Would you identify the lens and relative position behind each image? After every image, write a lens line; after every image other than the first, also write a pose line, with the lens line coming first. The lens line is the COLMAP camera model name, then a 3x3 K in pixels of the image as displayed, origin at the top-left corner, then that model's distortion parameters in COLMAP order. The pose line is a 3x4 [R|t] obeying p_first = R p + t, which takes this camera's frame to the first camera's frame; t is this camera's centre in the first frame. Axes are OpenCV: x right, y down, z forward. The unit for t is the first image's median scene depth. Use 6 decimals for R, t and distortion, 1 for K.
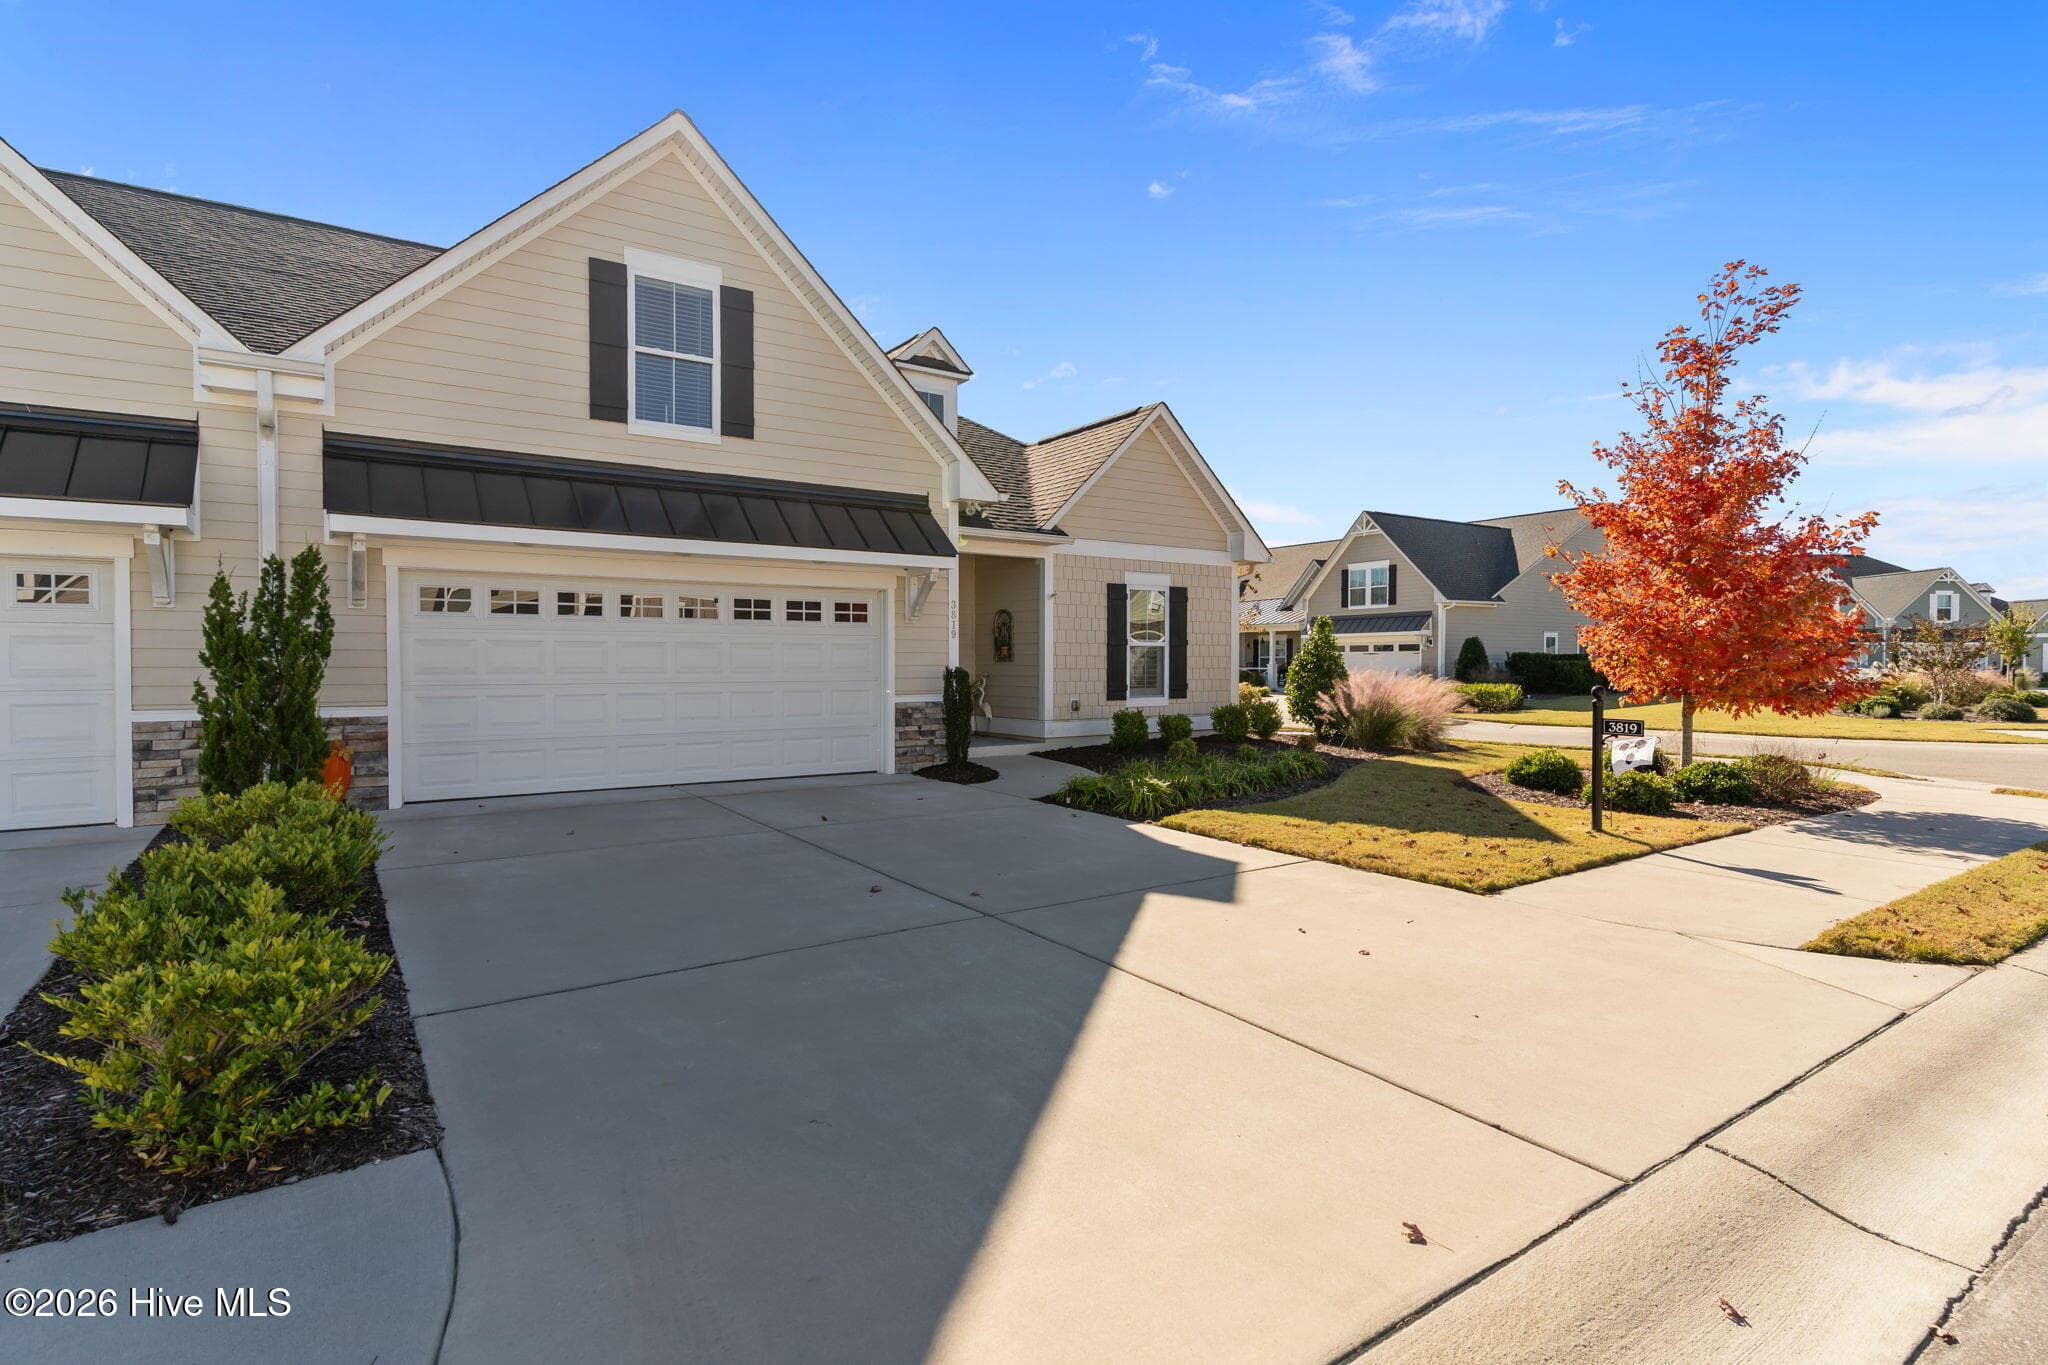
lens RADIAL K [[951.7, 0, 1024.0], [0, 951.7, 682.5], [0, 0, 1]] dist [-0.003129, 0.000207]
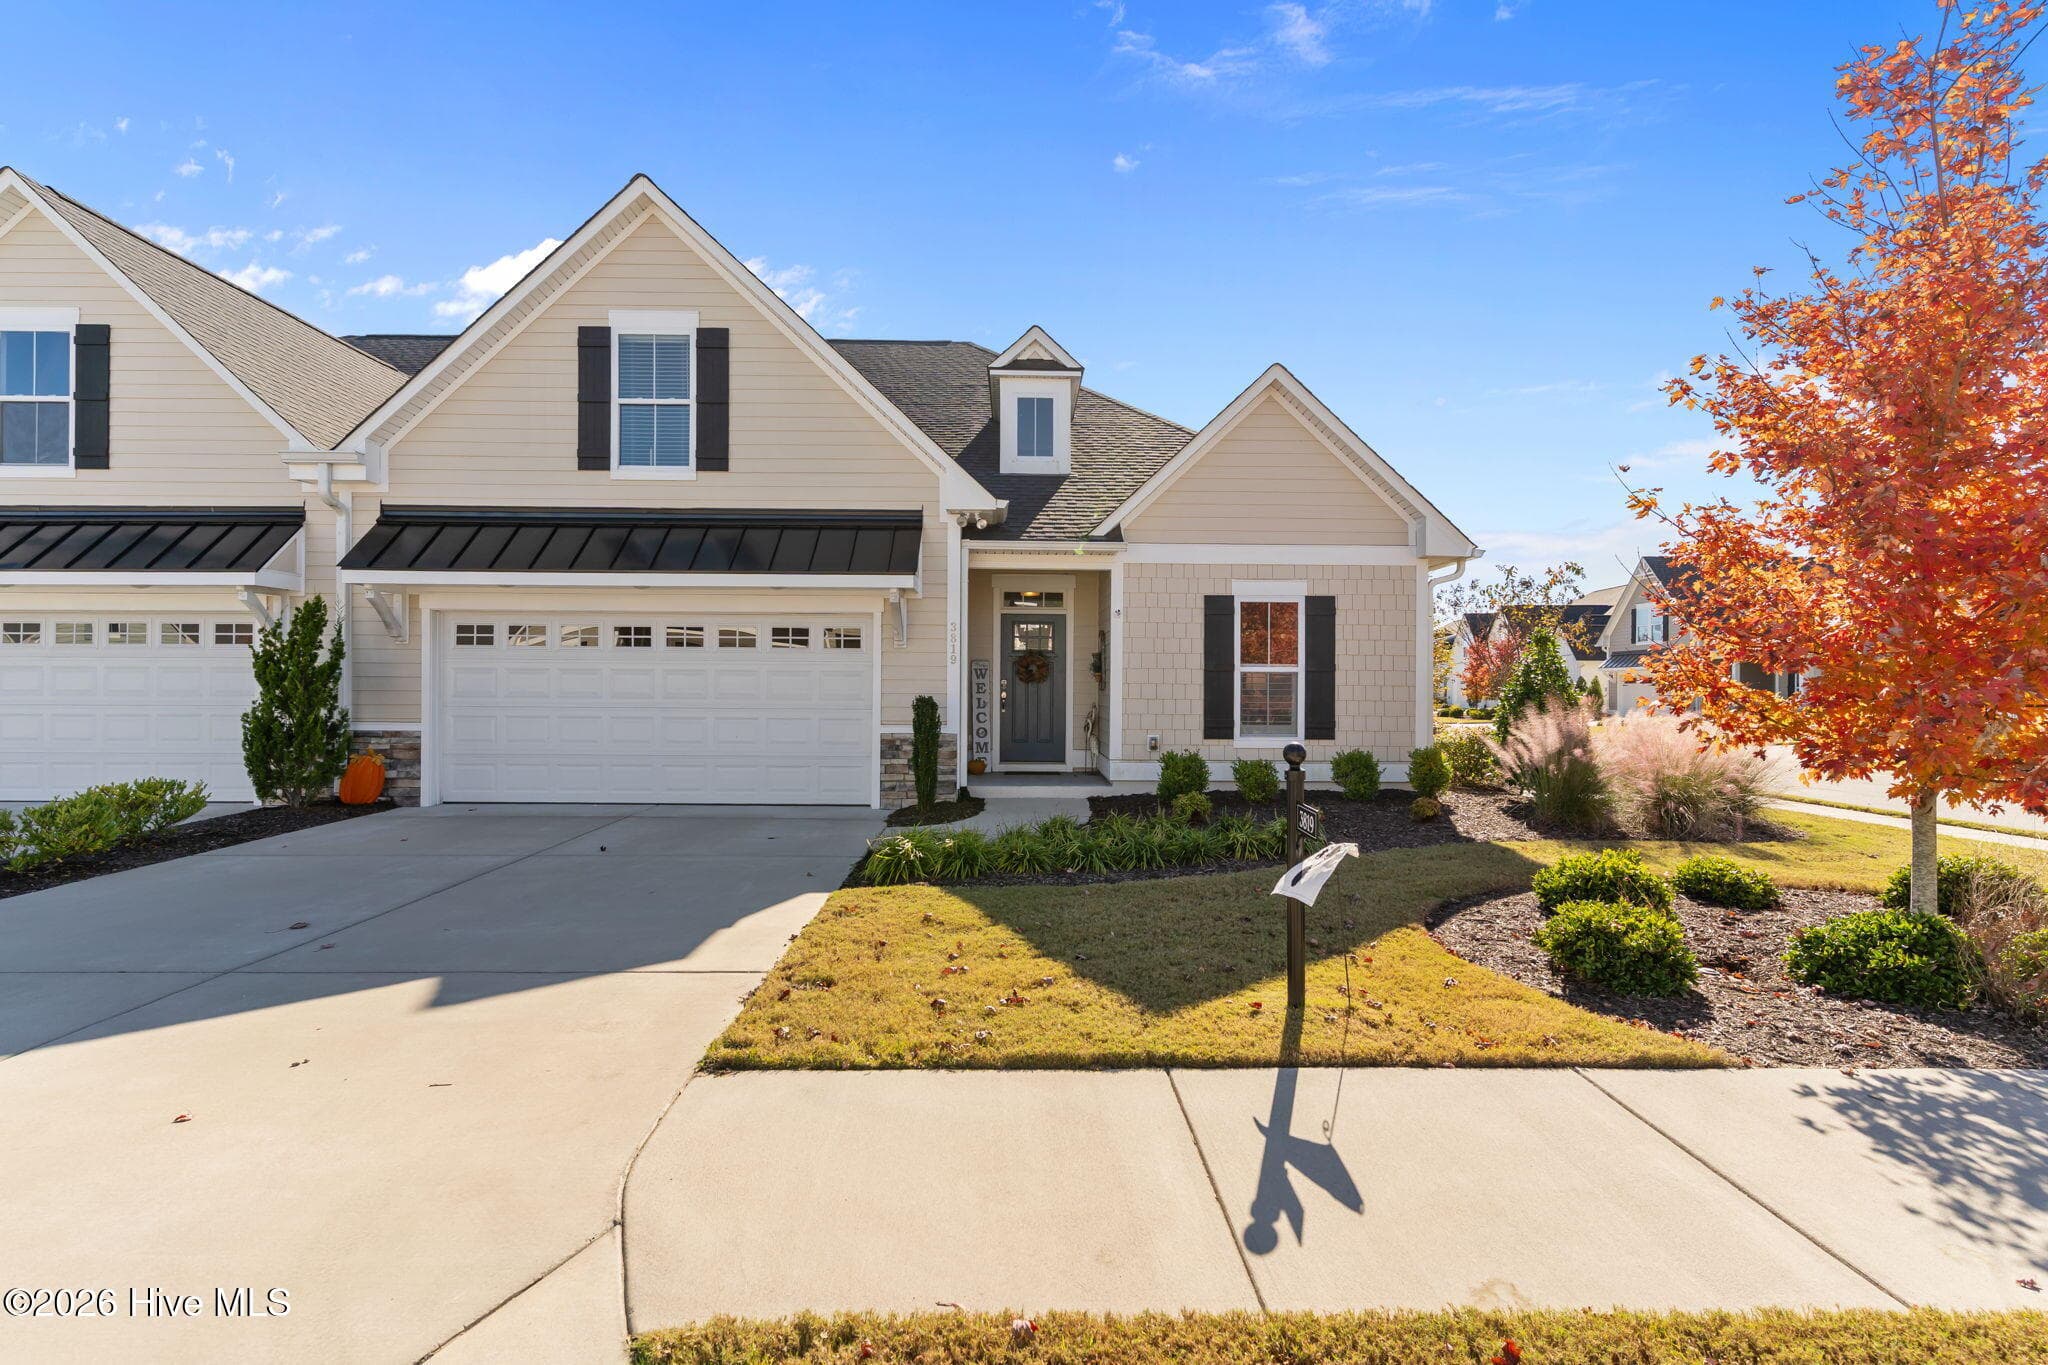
lens RADIAL K [[925.9, 0, 1037.5], [0, 925.9, 686.0], [0, 0, 1]] dist [0.003275, 0.000124]
pose [[0.843679, 0.002989, -0.536840, 0.417483], [-0.018051, 0.999577, -0.022802, -0.006127], [0.536545, 0.028928, 0.843376, 0.270027]]
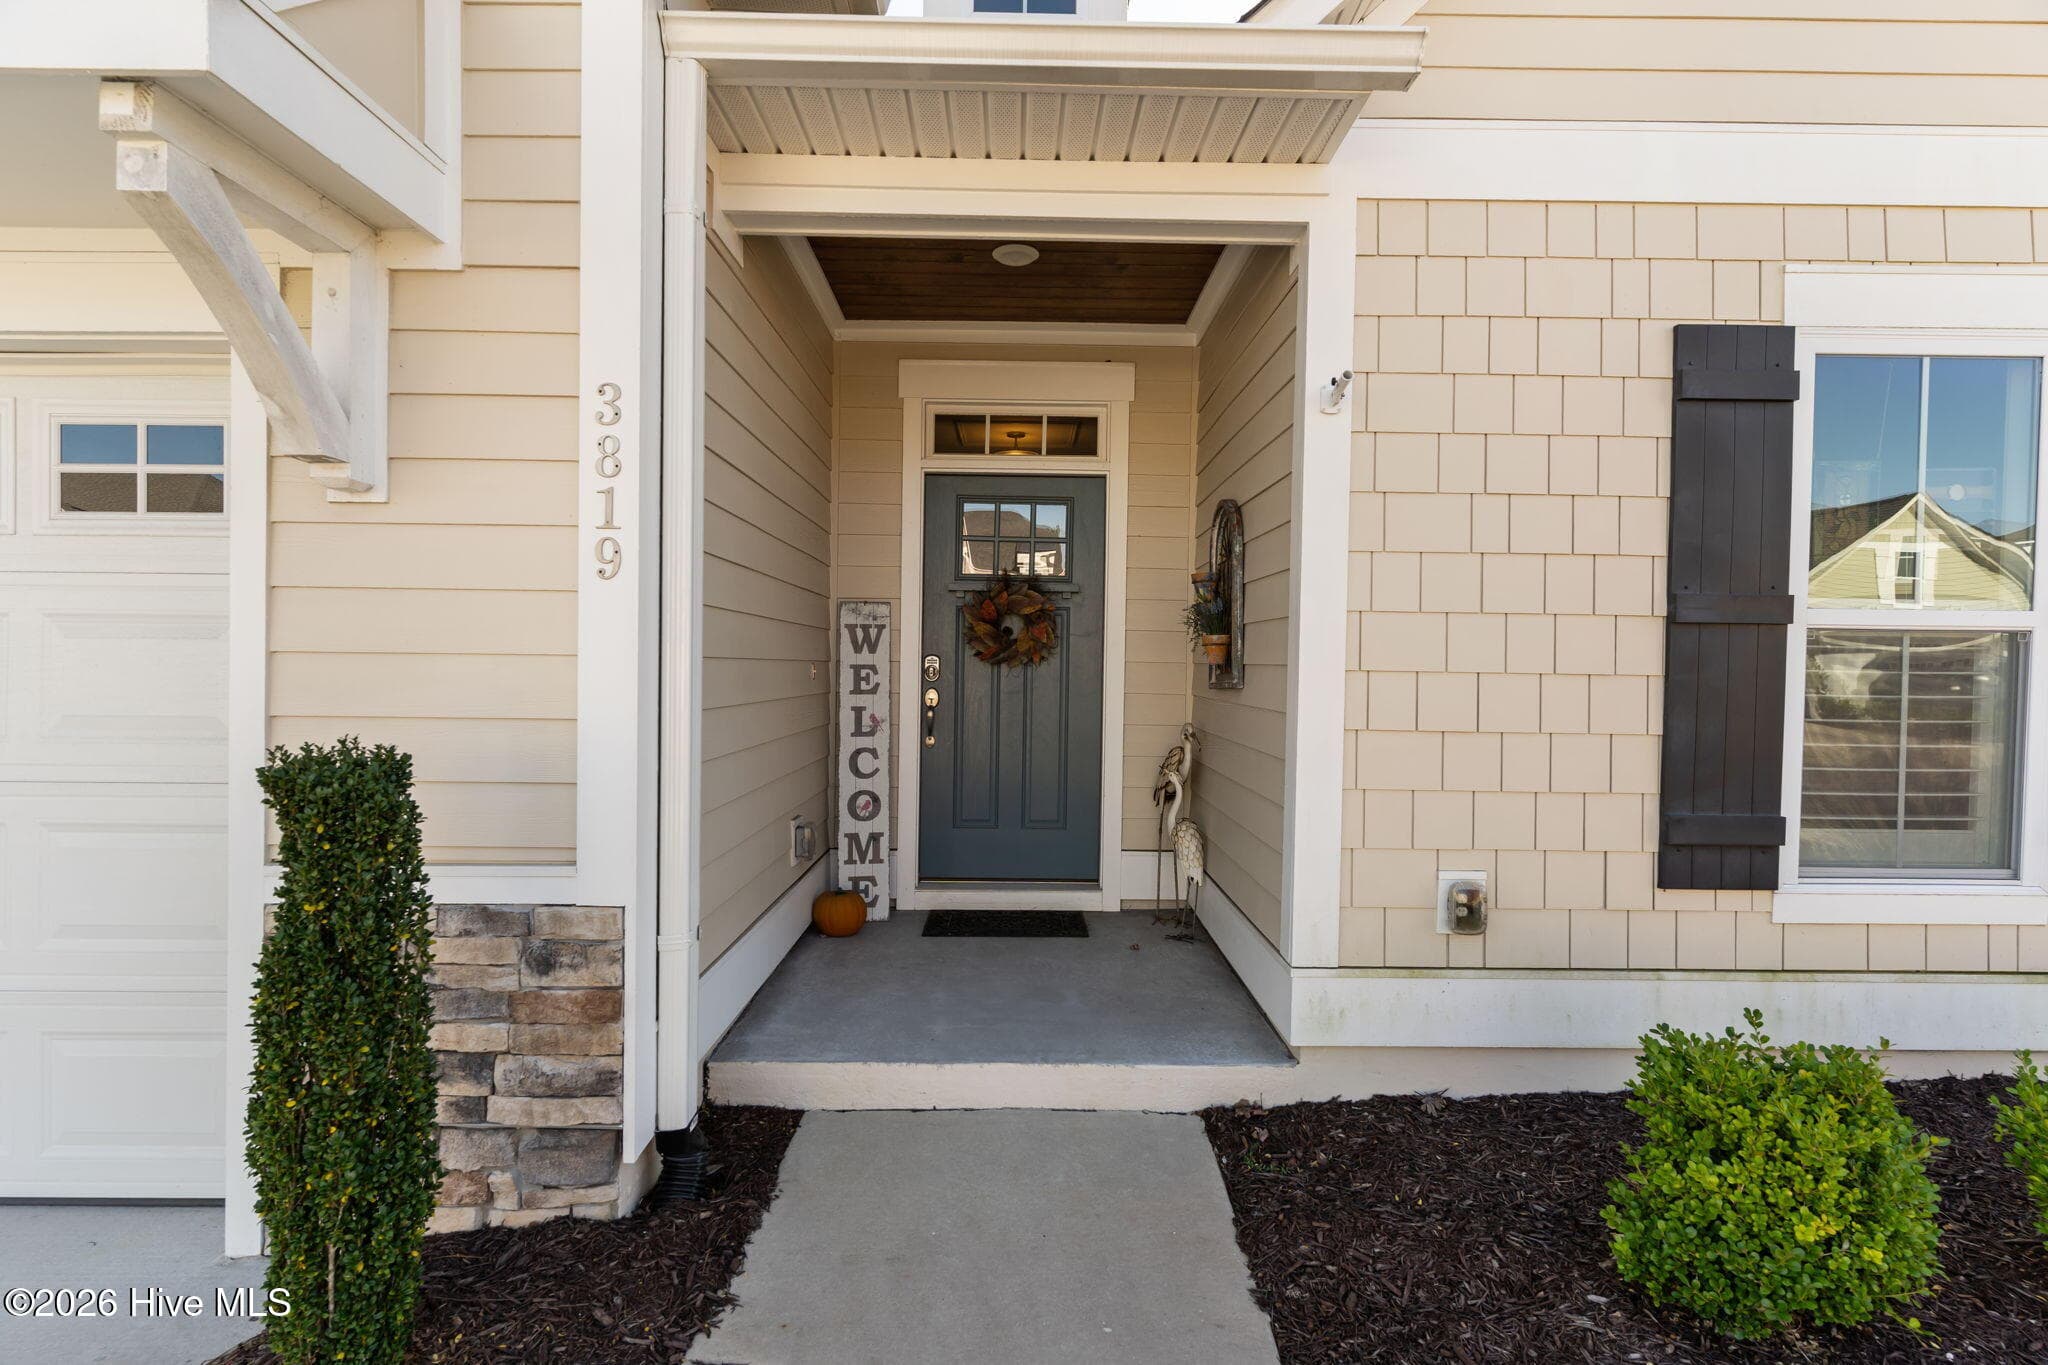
lens RADIAL K [[971.4, 0, 1022.2], [0, 971.4, 688.1], [0, 0, 1]] dist [0.003625, -0.000369]
pose [[0.832545, 0.022205, -0.553513, 0.093771], [-0.023055, 0.999719, 0.005429, -0.024642], [0.553478, 0.008242, 0.832823, 0.790814]]
